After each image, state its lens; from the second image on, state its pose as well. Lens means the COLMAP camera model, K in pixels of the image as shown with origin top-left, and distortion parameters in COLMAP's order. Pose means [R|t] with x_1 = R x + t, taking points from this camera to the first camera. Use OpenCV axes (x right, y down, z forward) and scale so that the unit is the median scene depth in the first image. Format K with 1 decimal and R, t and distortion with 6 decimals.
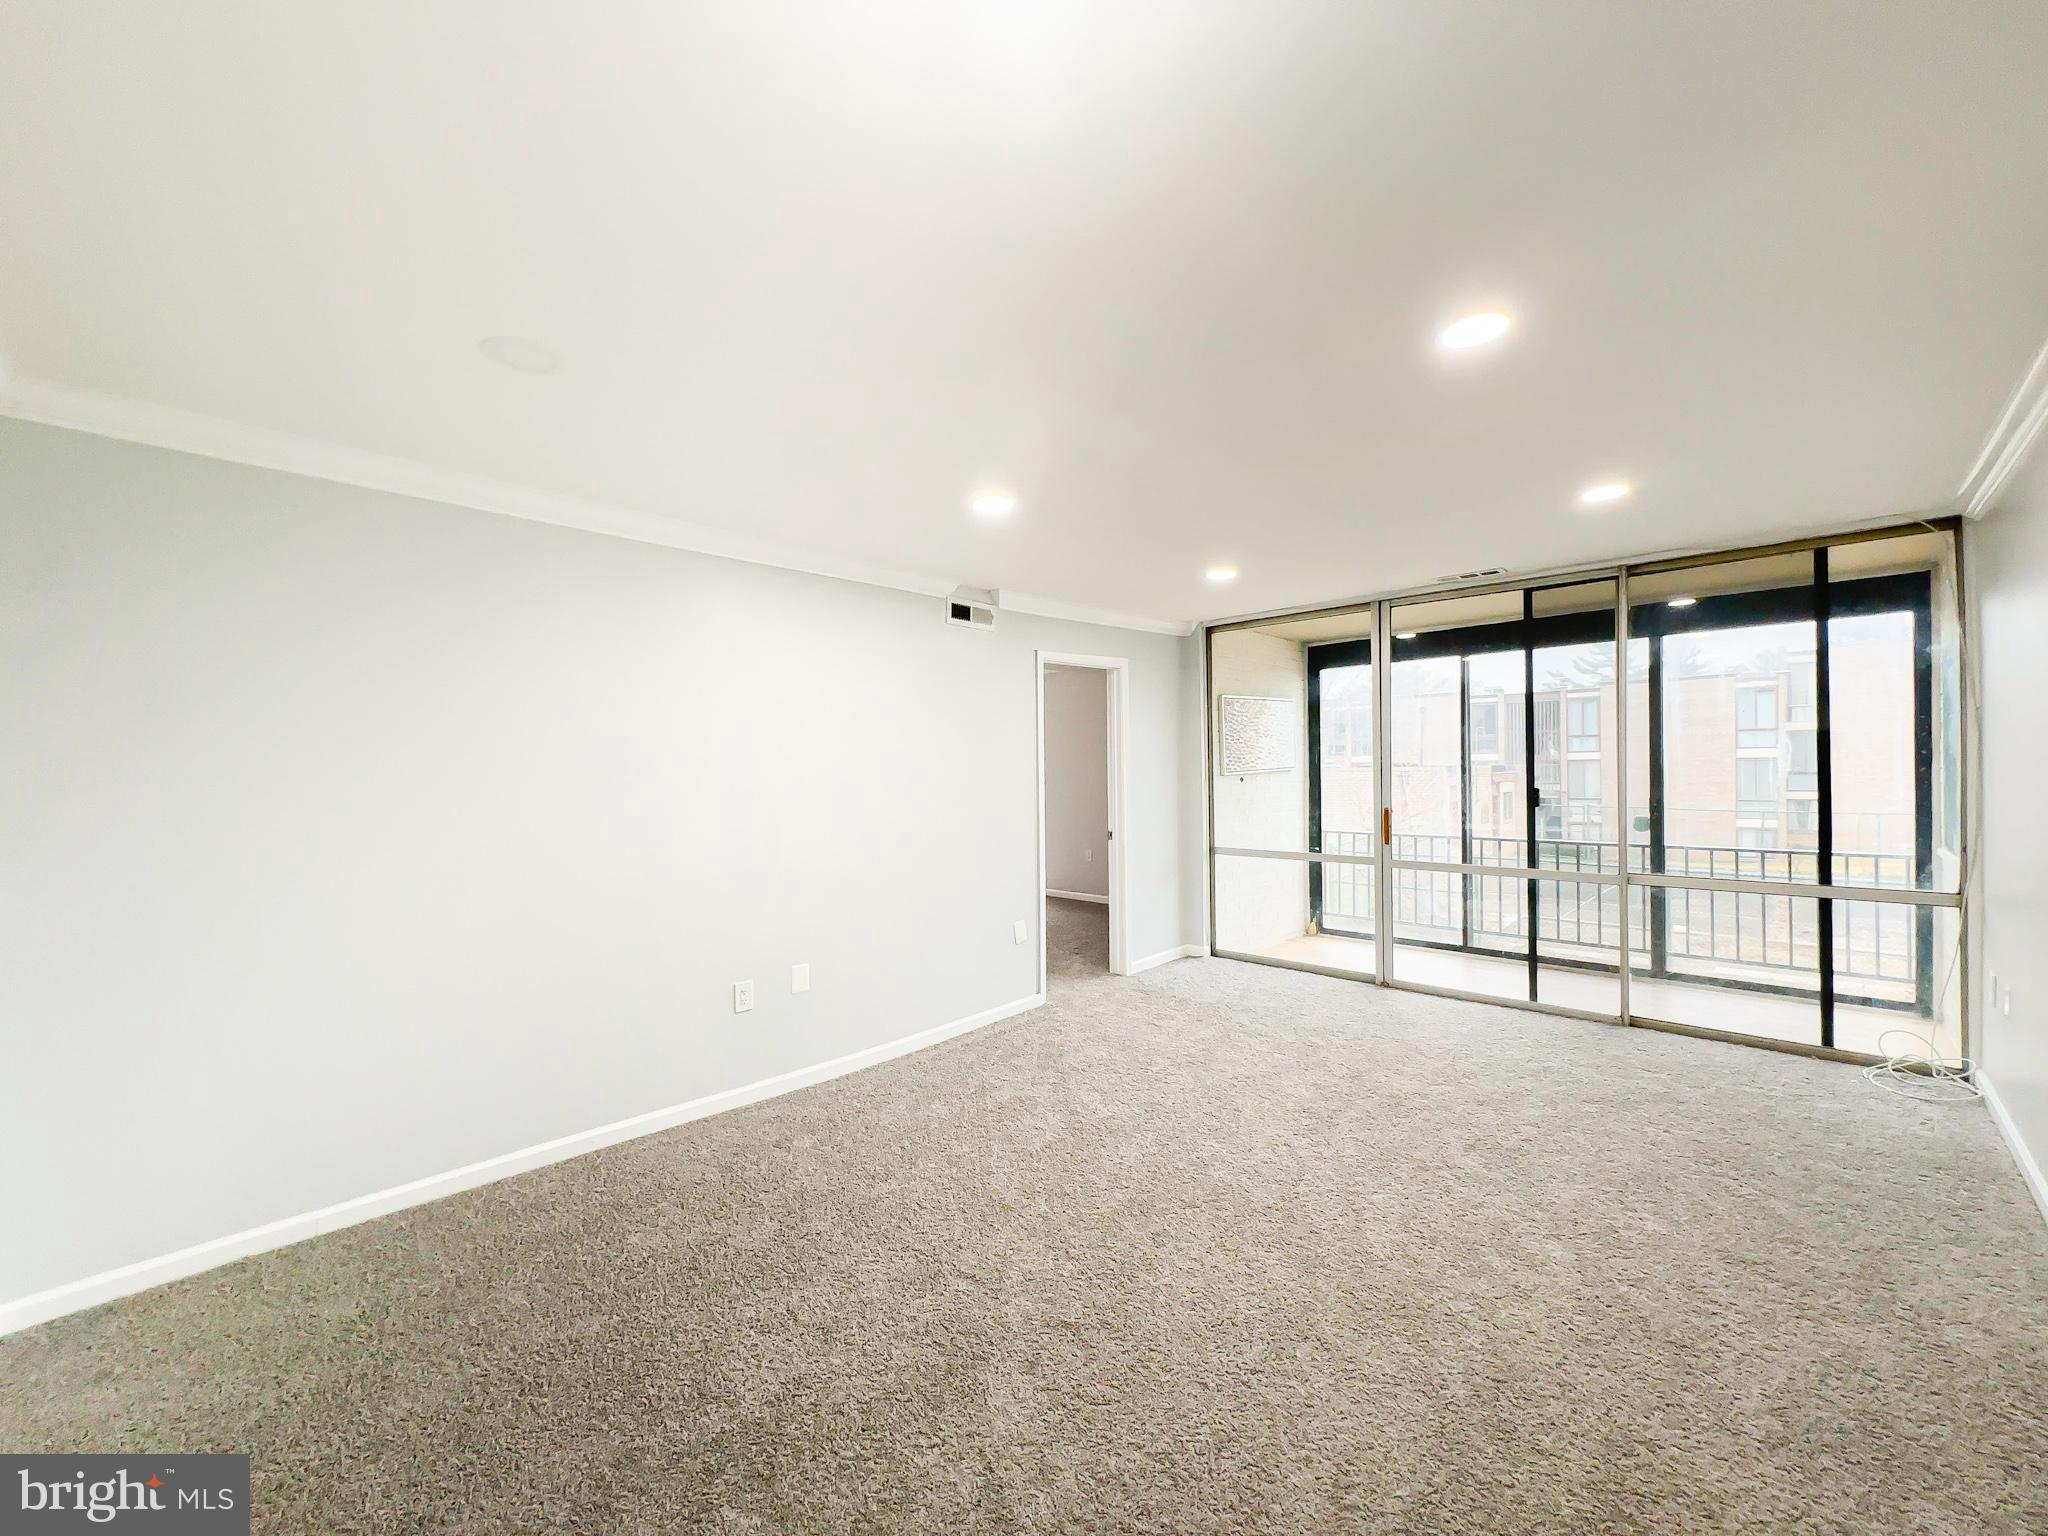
lens RADIAL K [[815.4, 0, 1024.7], [0, 815.4, 769.1], [0, 0, 1]] dist [0.000767, 0.002058]
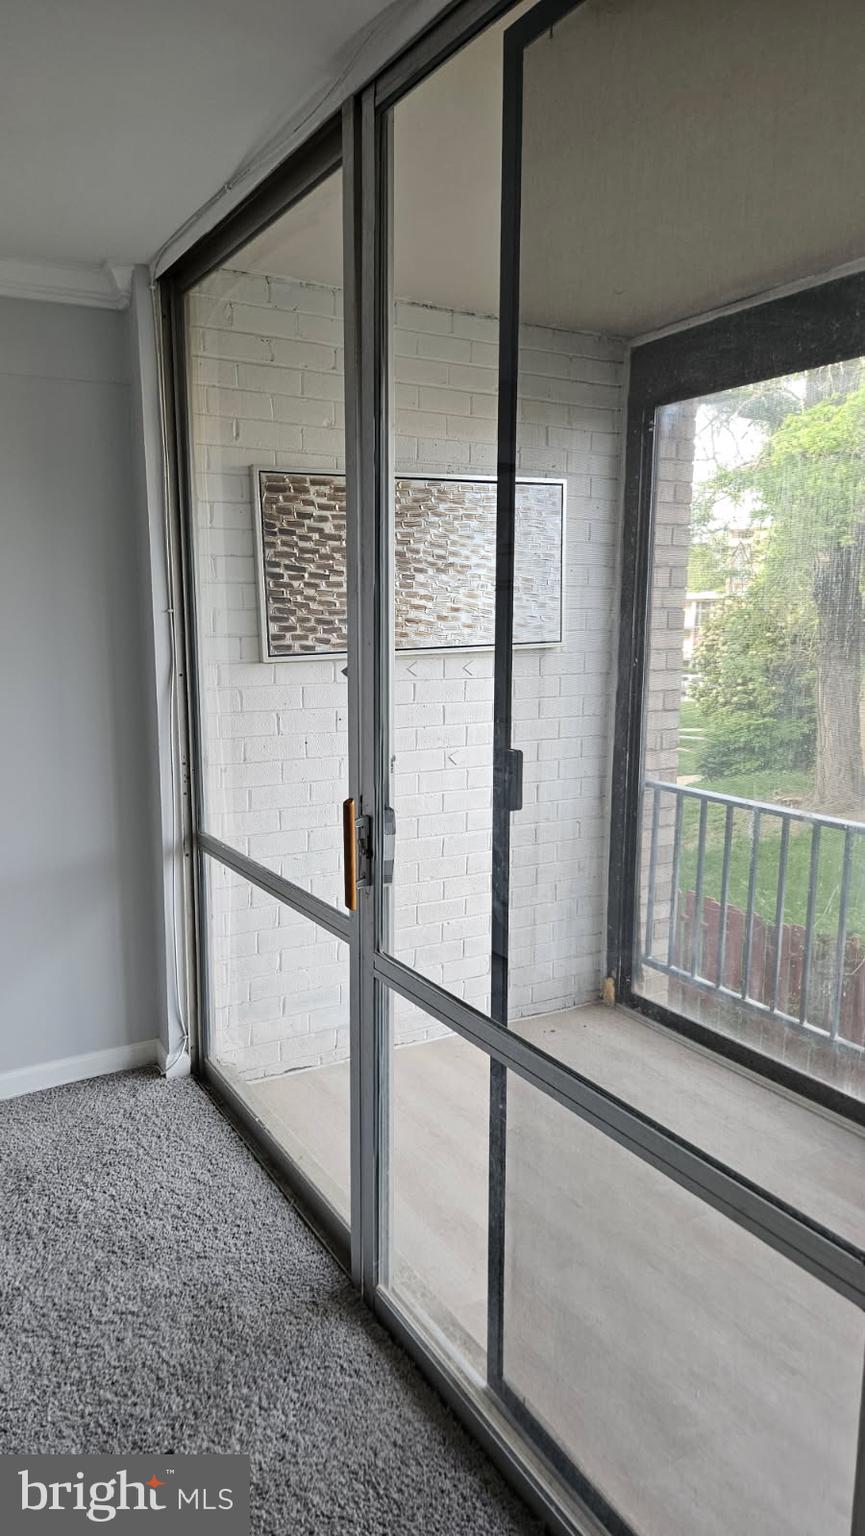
lens RADIAL K [[1031.2, 0, 433.0], [0, 1031.2, 771.6], [0, 0, 1]] dist [0.065925, -0.024999]
pose [[0.960741, 0.061659, -0.270508, 0.544287], [-0.017718, 0.986638, 0.161963, -0.028279], [0.276880, -0.150812, 0.948996, 0.576710]]
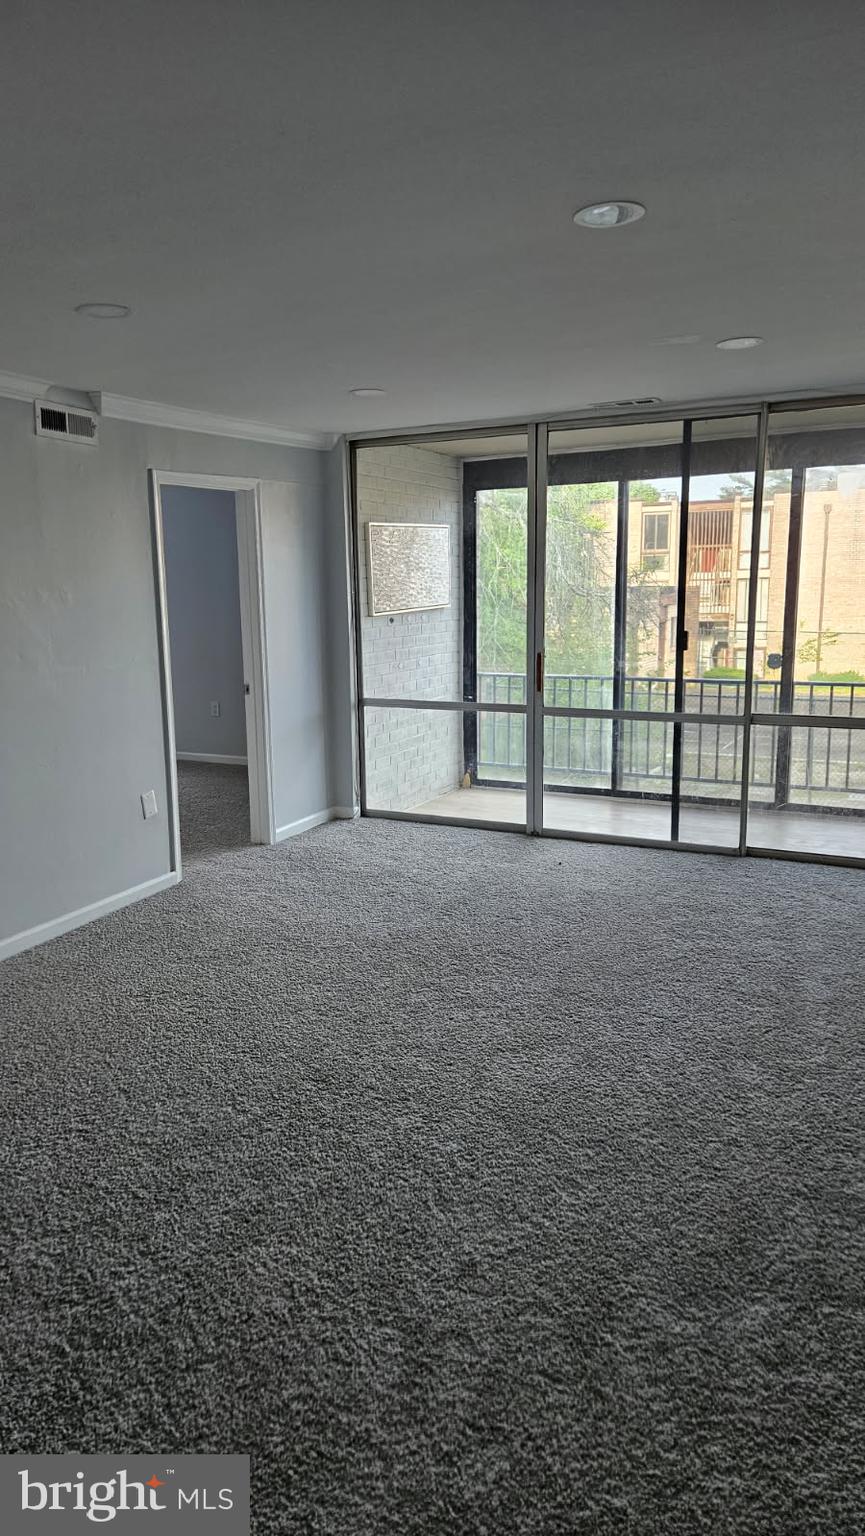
lens RADIAL K [[1031.2, 0, 421.9], [0, 1031.2, 764.4], [0, 0, 1]] dist [0.065925, -0.024999]
pose [[0.957700, -0.050725, 0.283262, -0.032658], [0.002263, 0.985639, 0.168849, -0.025897], [-0.287759, -0.161066, 0.944062, -0.109632]]
